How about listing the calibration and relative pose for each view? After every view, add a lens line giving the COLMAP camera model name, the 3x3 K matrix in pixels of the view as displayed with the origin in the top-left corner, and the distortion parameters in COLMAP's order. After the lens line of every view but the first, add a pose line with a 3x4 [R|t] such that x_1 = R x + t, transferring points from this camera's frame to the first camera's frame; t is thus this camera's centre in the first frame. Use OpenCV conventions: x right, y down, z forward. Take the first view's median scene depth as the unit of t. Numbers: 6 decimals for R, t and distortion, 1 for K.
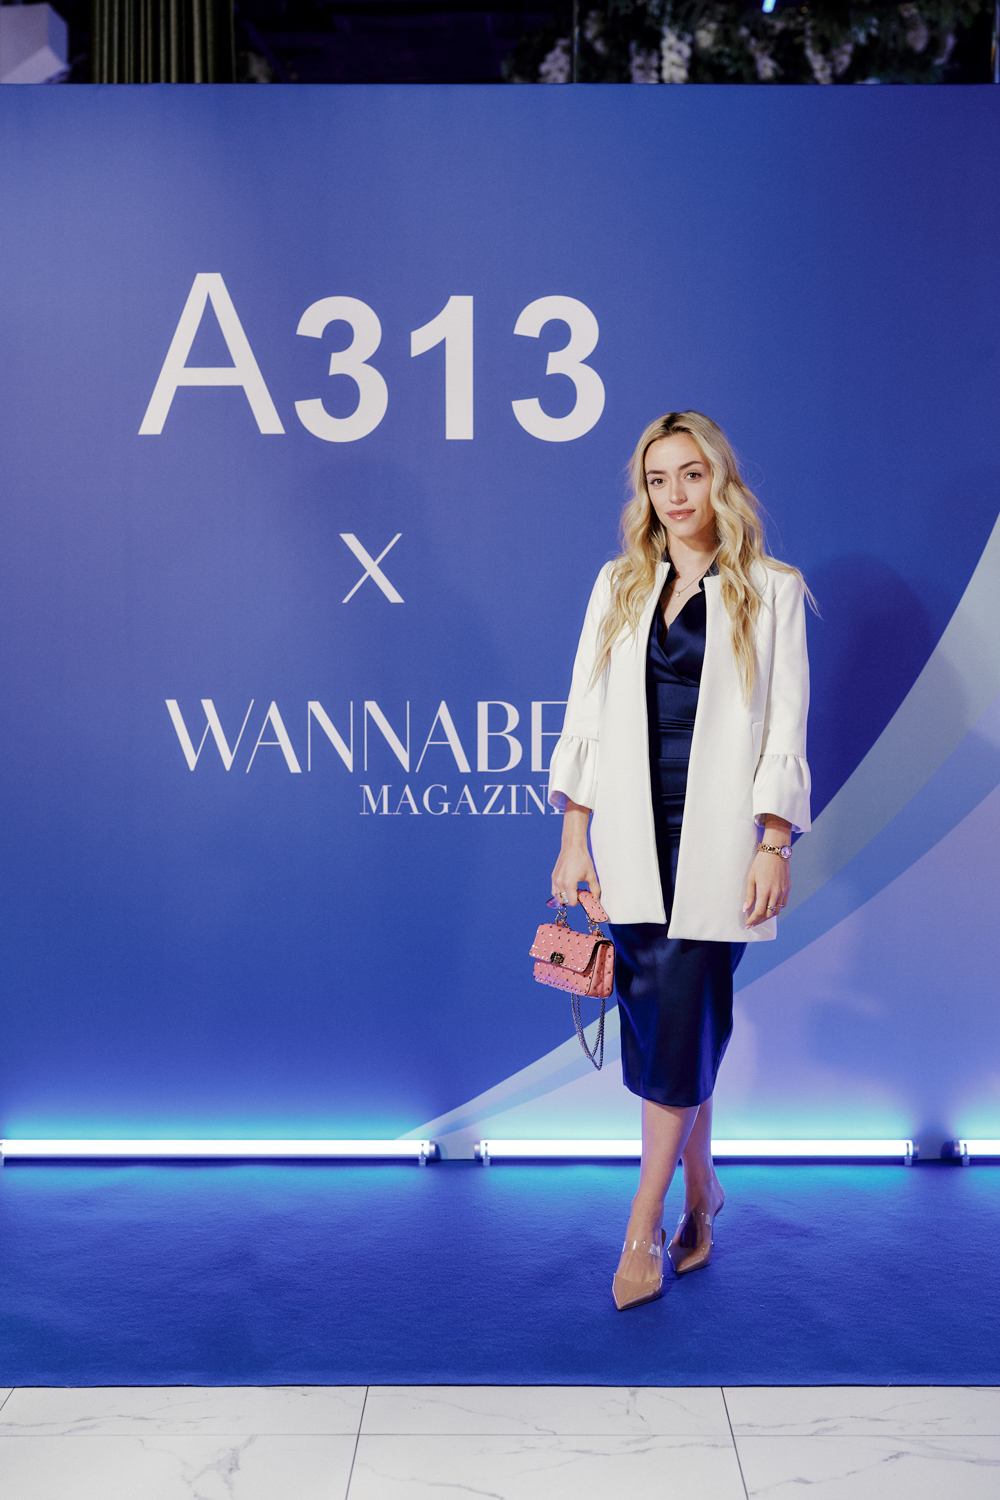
lens RADIAL K [[3601.4, 0, 555.4], [0, 3601.4, 784.7], [0, 0, 1]] dist [-0.000082, 0.268249]
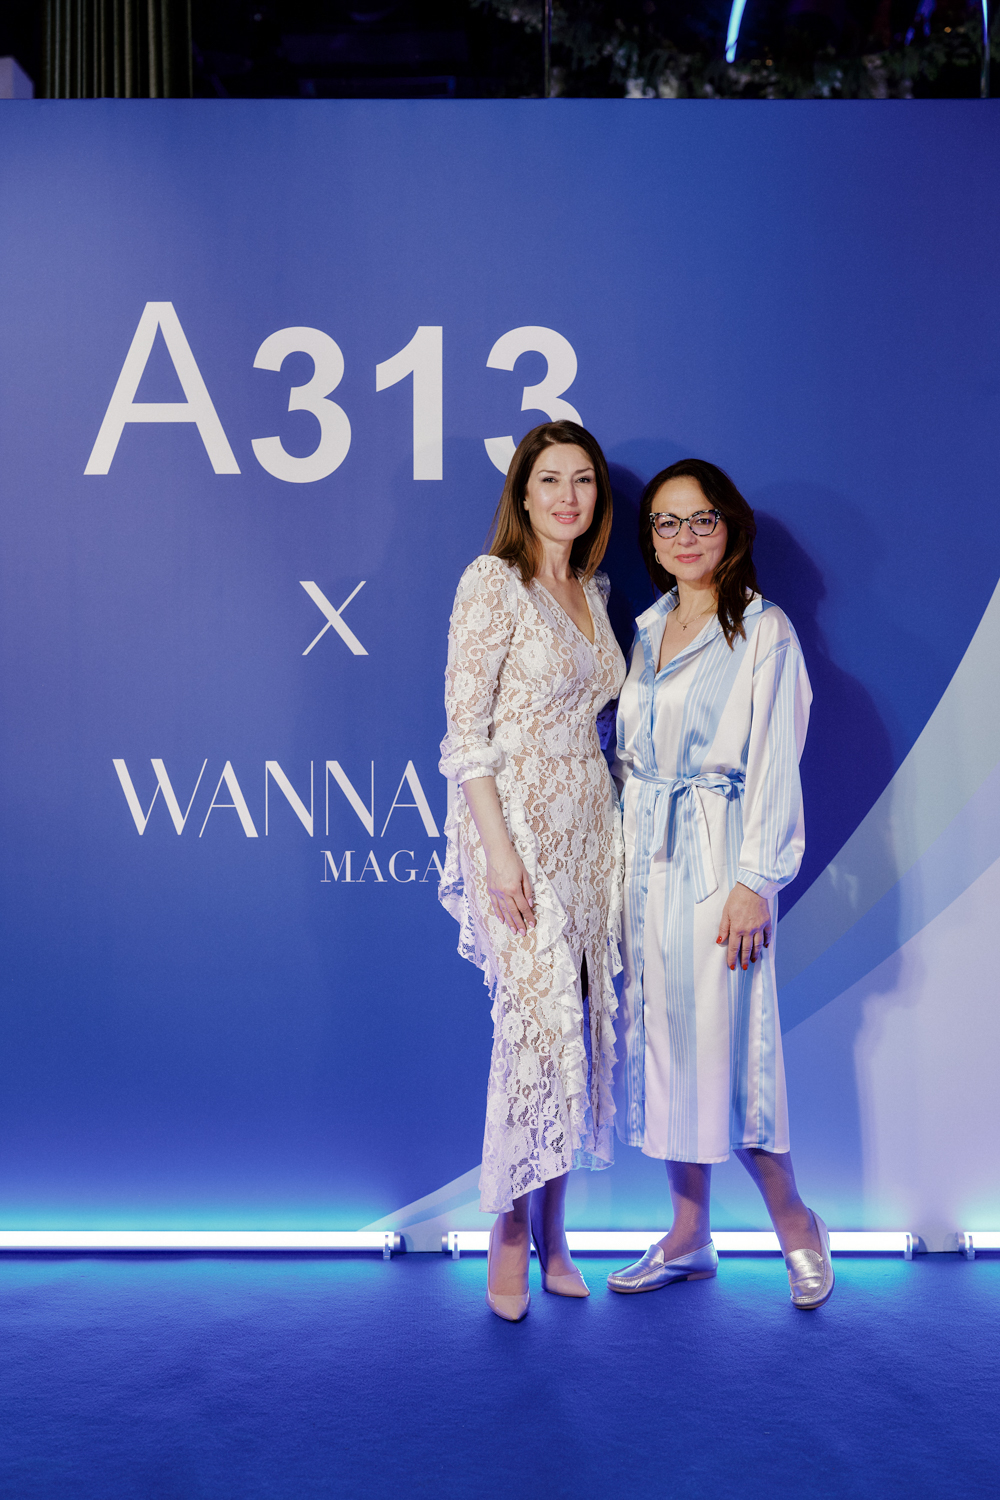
lens RADIAL K [[3327.6, 0, 488.3], [0, 3327.6, 786.6], [0, 0, 1]] dist [0.001122, 0.178144]
pose [[0.999987, 0.000377, -0.005085, -0.006579], [-0.000434, 0.999937, -0.011191, -0.006855], [0.005080, 0.011193, 0.999924, 0.139036]]
